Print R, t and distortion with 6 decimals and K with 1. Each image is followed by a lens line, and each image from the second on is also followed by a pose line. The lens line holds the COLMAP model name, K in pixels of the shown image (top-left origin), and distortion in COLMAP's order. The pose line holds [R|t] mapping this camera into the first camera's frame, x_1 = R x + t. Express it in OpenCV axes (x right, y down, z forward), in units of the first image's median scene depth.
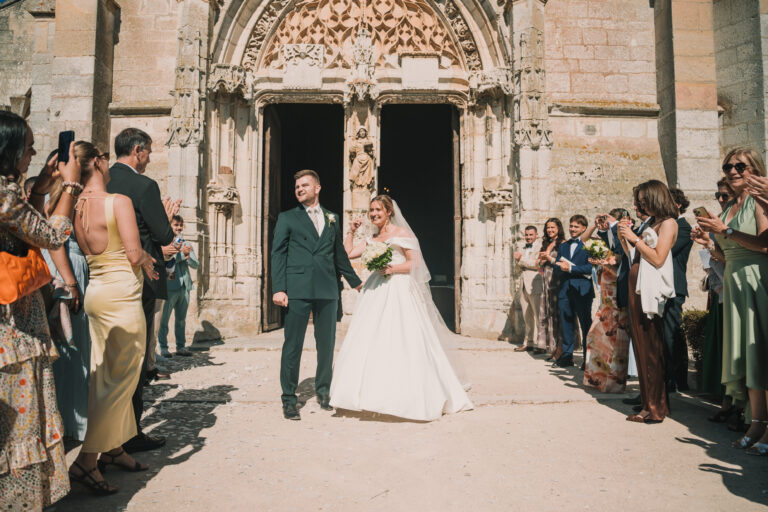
lens RADIAL K [[630.0, 0, 389.2], [0, 630.0, 253.7], [0, 0, 1]] dist [-0.094792, 0.057450]
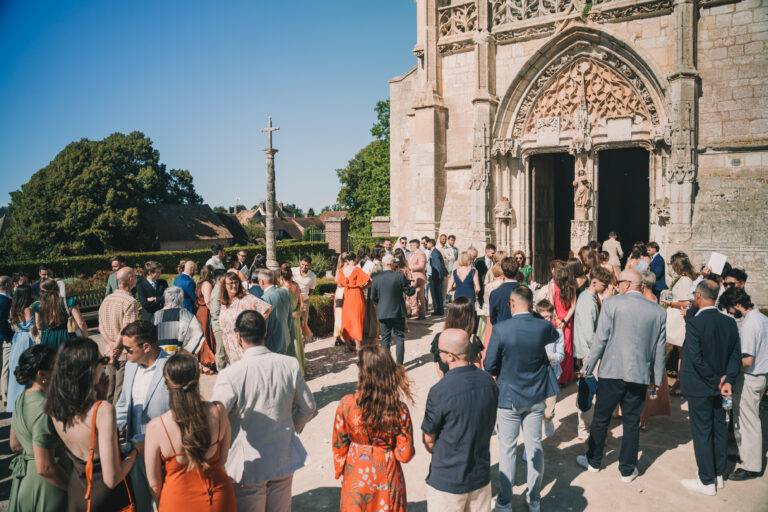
lens RADIAL K [[630.0, 0, 377.3], [0, 630.0, 255.9], [0, 0, 1]] dist [-0.094792, 0.057450]
pose [[0.784259, 0.024179, -0.619963, 0.548081], [0.044907, 0.994407, 0.095590, -0.155755], [0.618807, -0.102808, 0.778787, -0.603841]]
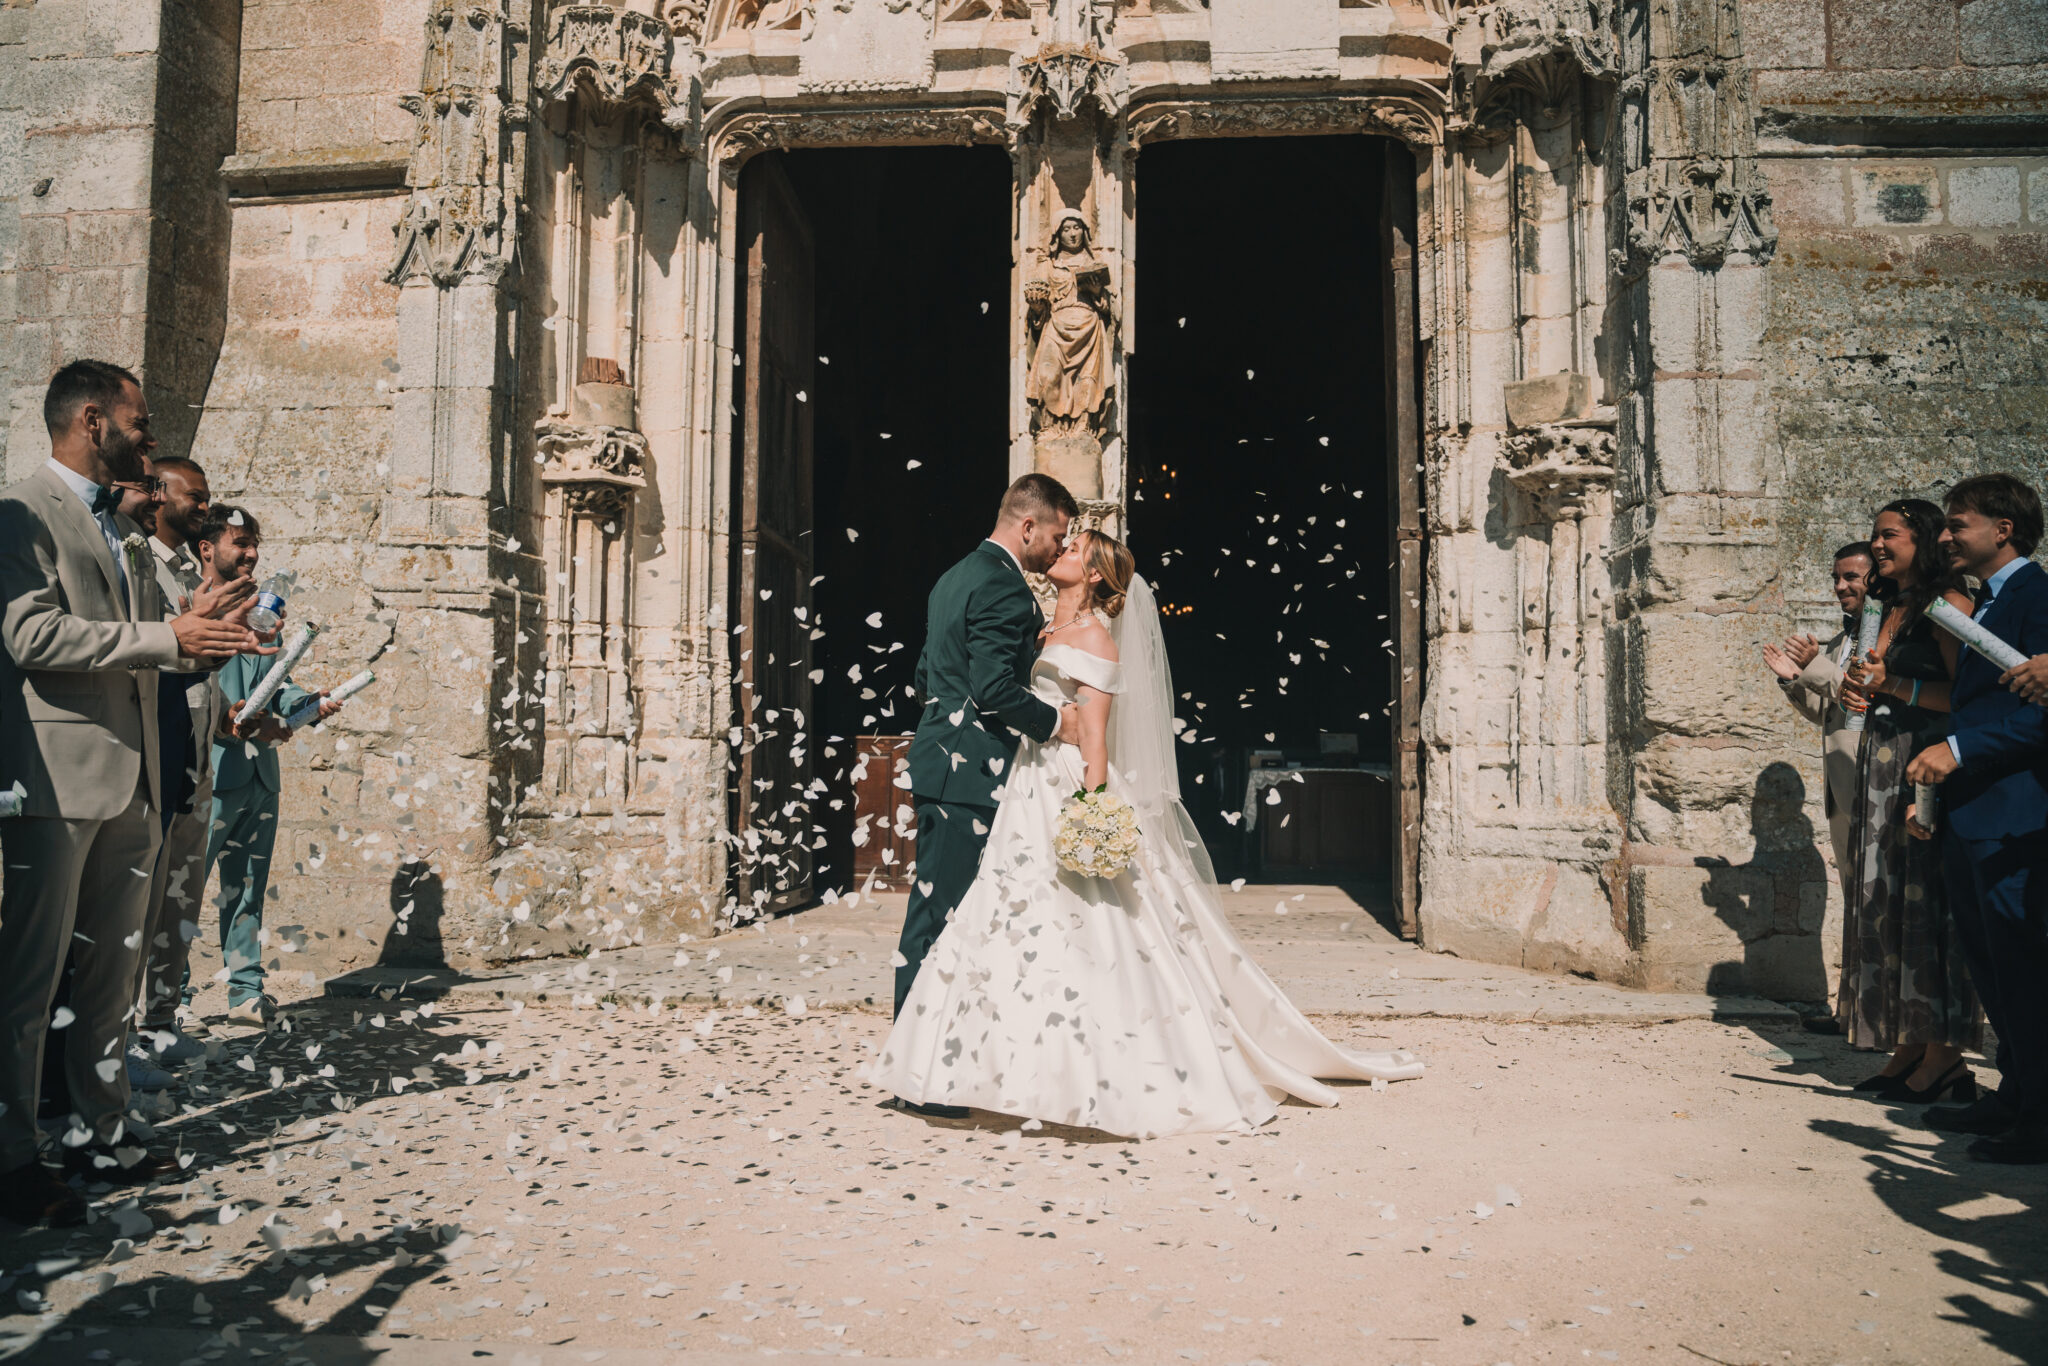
lens RADIAL K [[1680.0, 0, 1003.3], [0, 1680.0, 676.8], [0, 0, 1]] dist [-0.094792, 0.057450]
pose [[0.994013, 0.000157, -0.109265, 0.009238], [0.000159, 0.999996, 0.002885, 0.006454], [0.109265, -0.002885, 0.994009, 0.243961]]
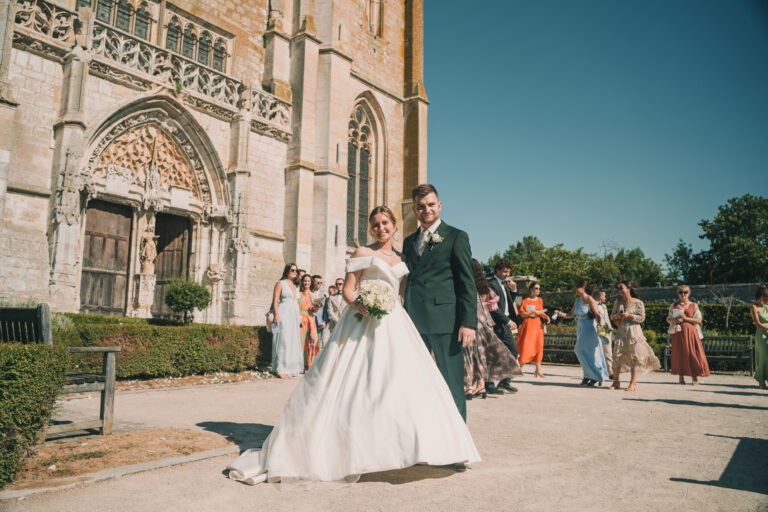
lens RADIAL K [[630.0, 0, 385.6], [0, 630.0, 256.6], [0, 0, 1]] dist [-0.094792, 0.057450]
pose [[0.598343, 0.112647, 0.793282, -0.988819], [-0.050402, 0.993399, -0.103047, 0.022255], [-0.799653, 0.021674, 0.600071, -0.505266]]
